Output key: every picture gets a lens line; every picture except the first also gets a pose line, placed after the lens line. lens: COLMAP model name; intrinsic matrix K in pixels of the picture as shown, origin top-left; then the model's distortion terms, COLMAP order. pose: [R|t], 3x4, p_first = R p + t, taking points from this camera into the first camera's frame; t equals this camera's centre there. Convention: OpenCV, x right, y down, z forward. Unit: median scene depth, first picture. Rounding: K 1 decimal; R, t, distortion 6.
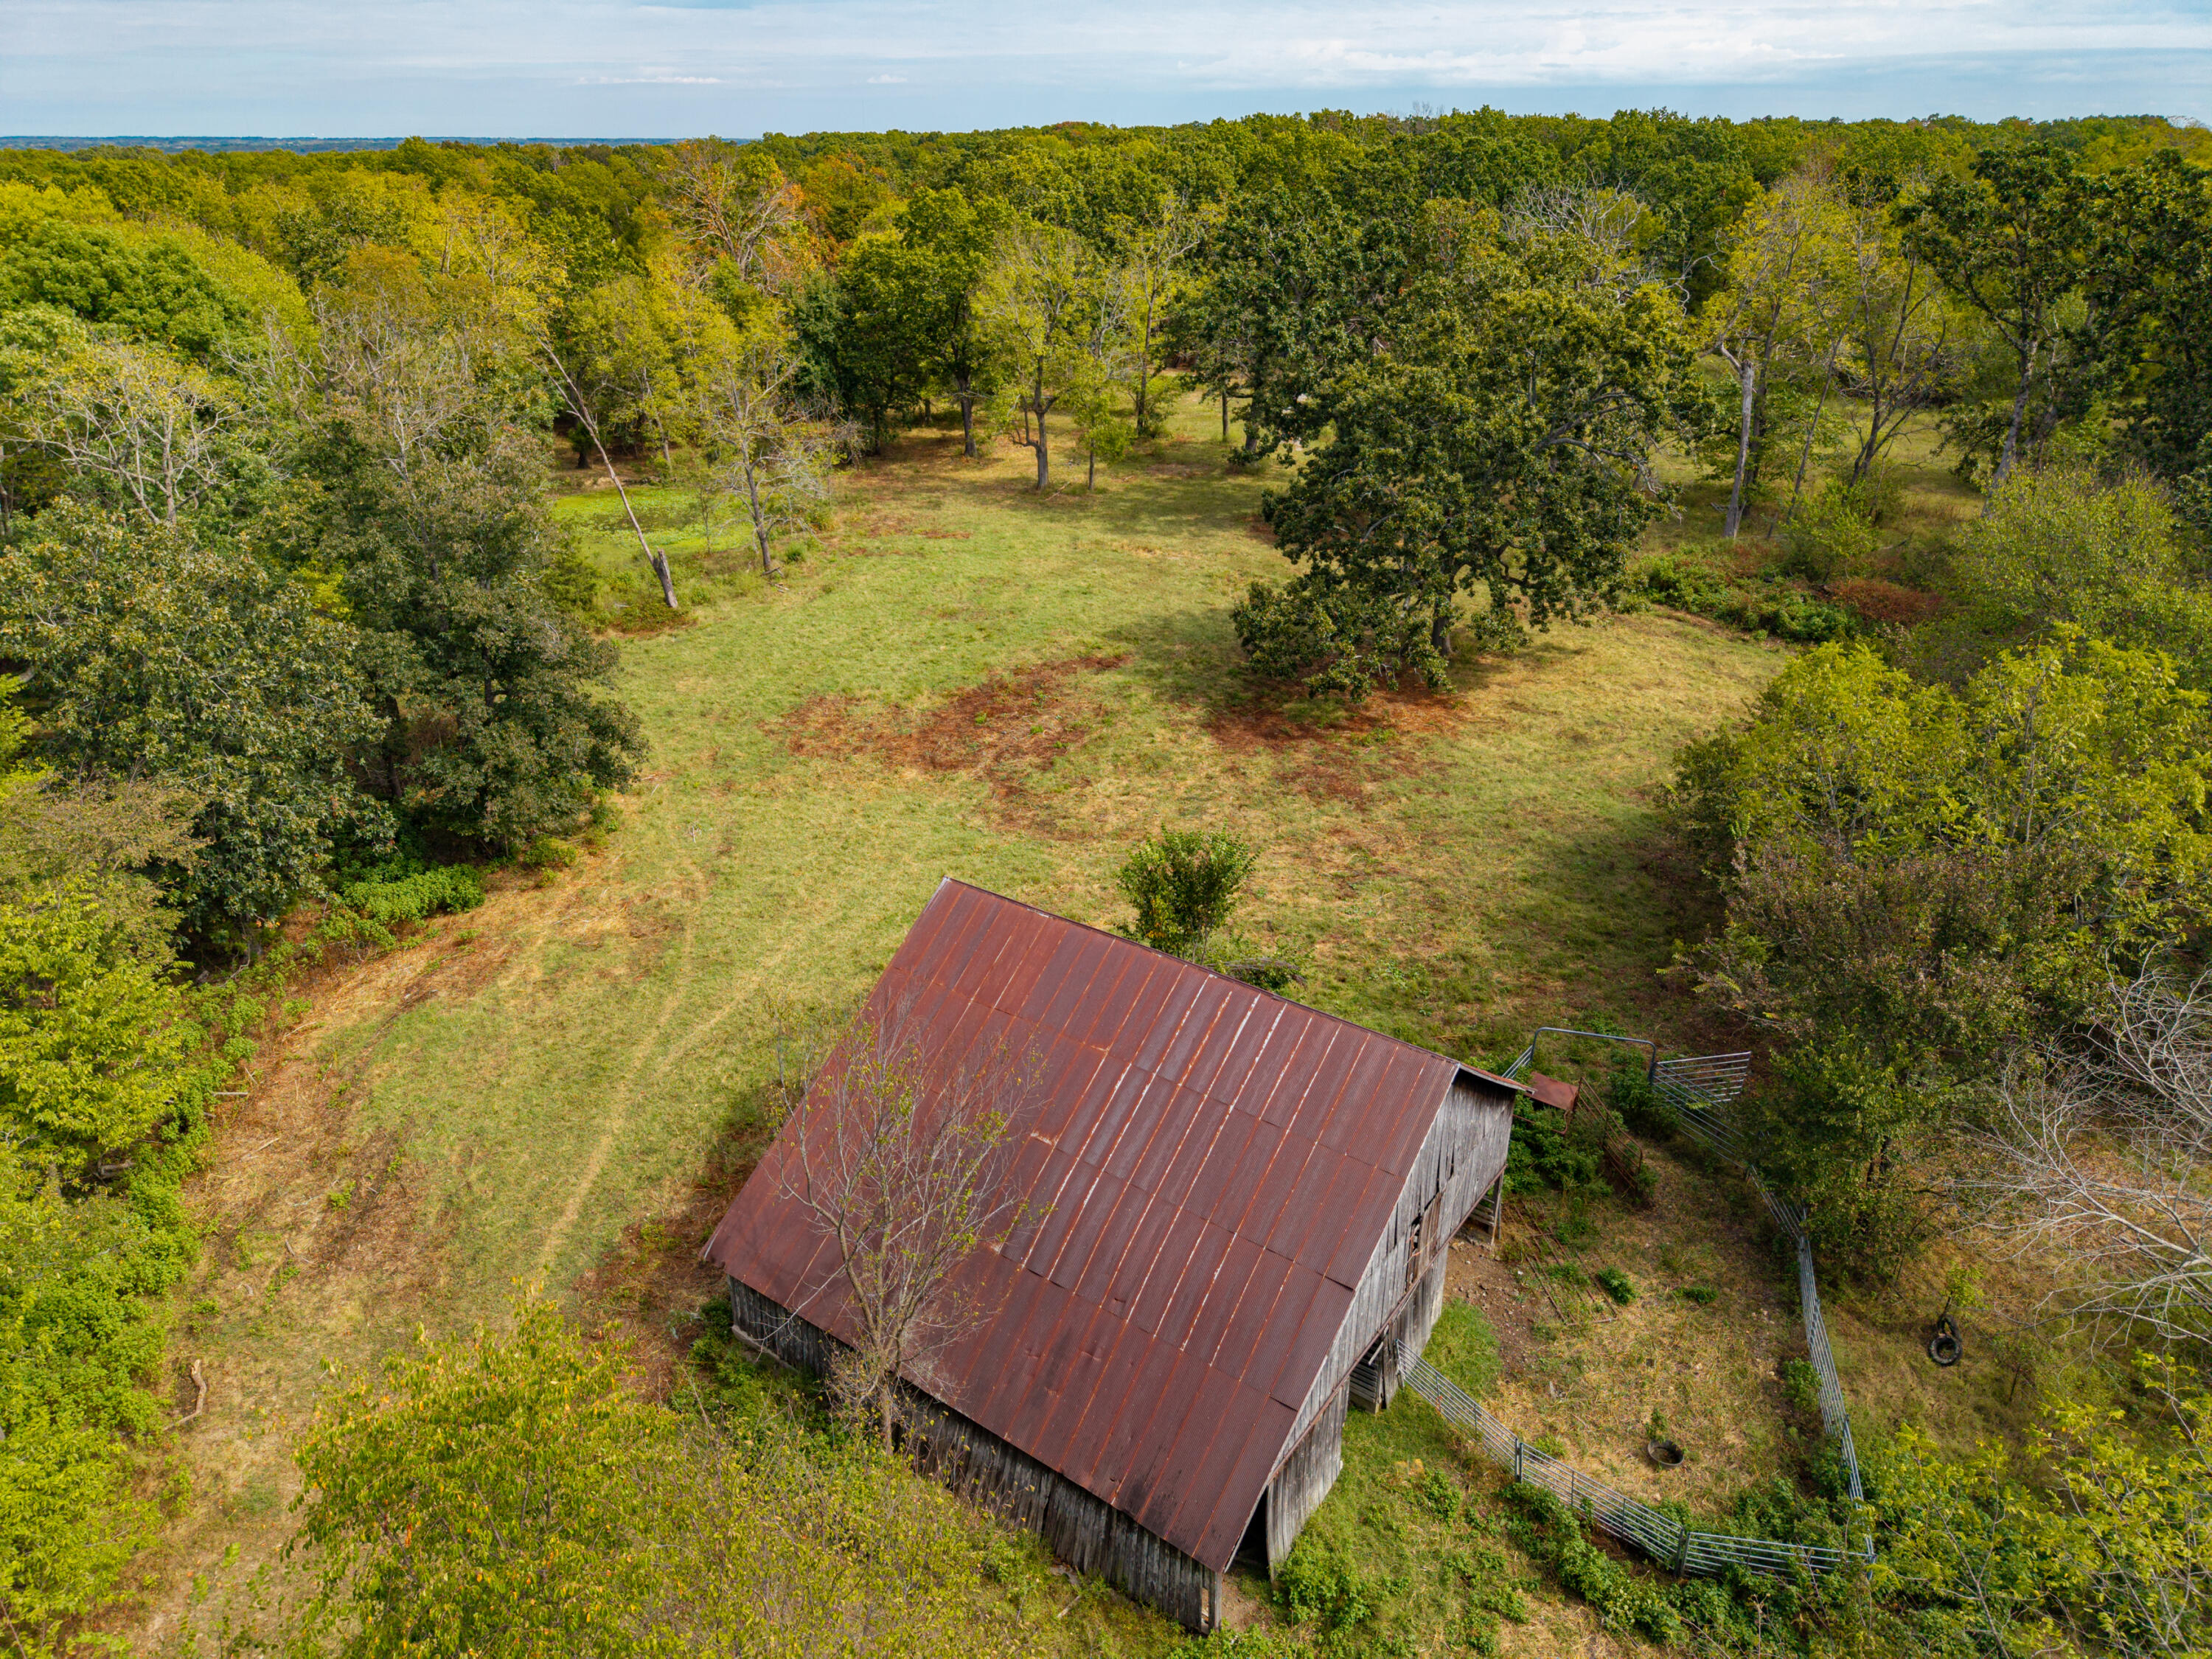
lens RADIAL K [[1491.3, 0, 1106.0], [0, 1491.3, 829.5], [0, 0, 1]] dist [0.002217, -0.004722]
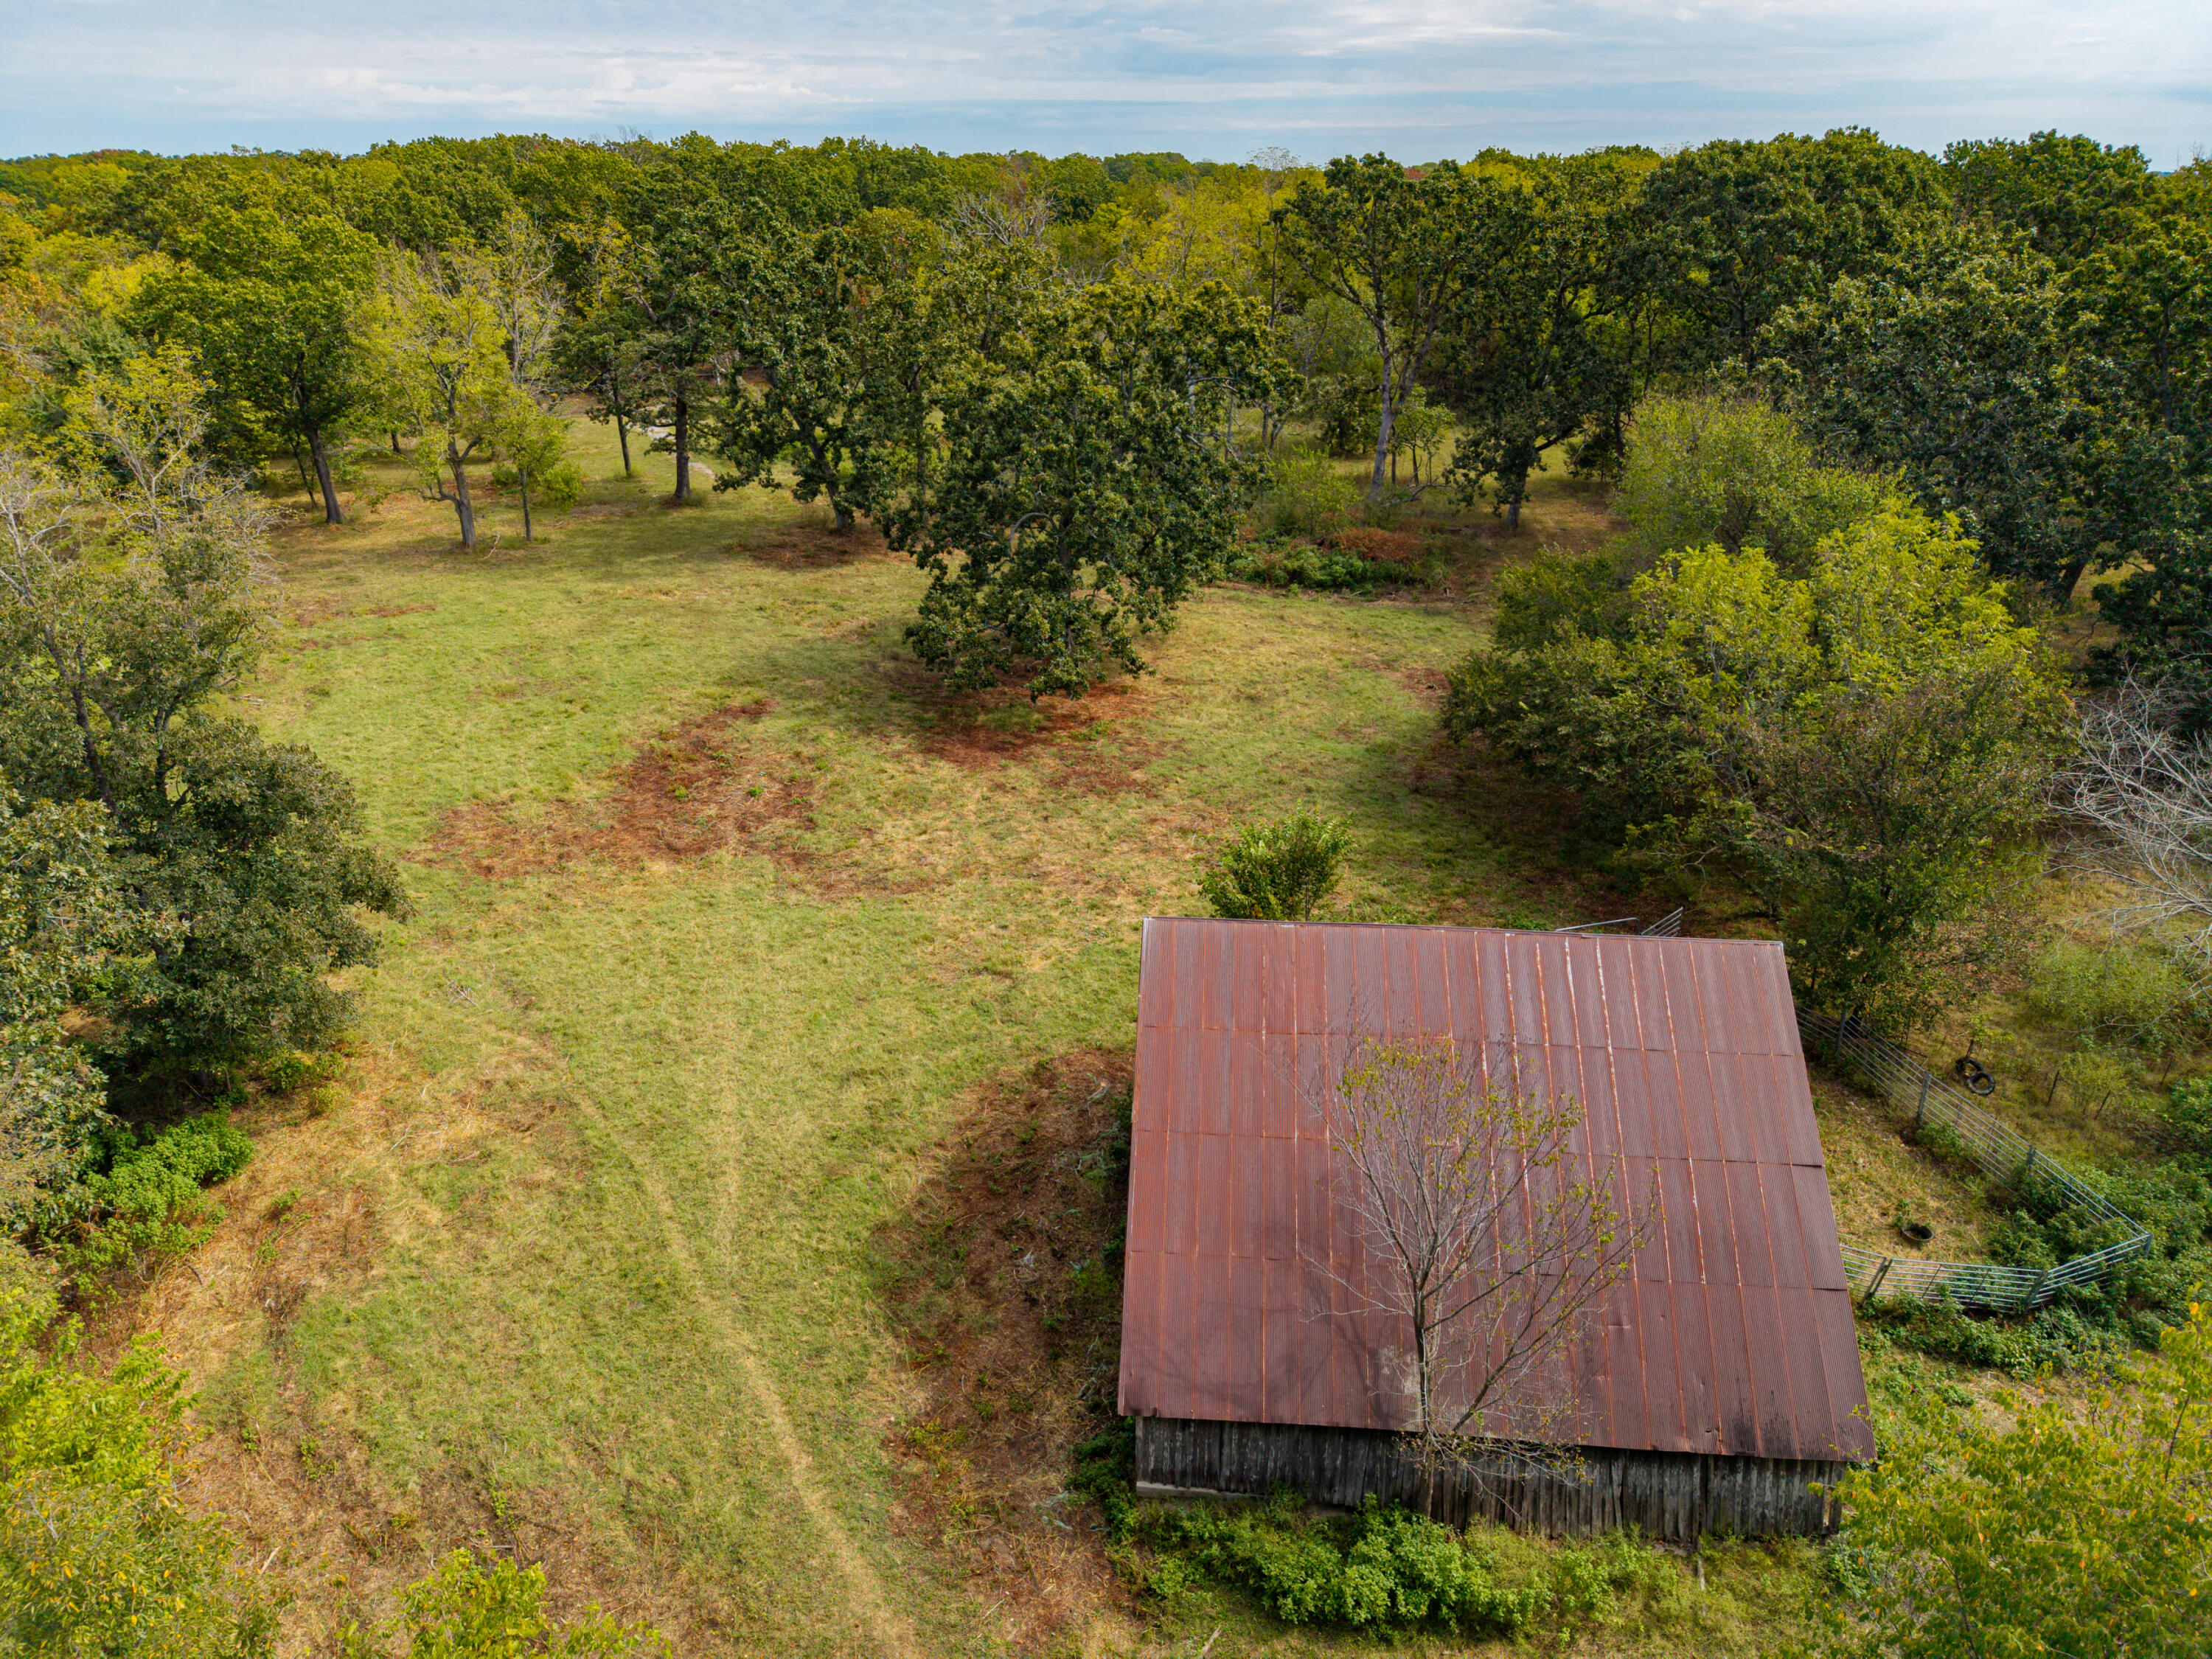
lens RADIAL K [[1491.3, 0, 1106.0], [0, 1491.3, 829.5], [0, 0, 1]] dist [0.002217, -0.004722]
pose [[0.848791, -0.210779, 0.484899, -0.309159], [0.220606, 0.974642, 0.037505, -0.032658], [-0.480508, 0.075138, 0.873766, 0.126631]]
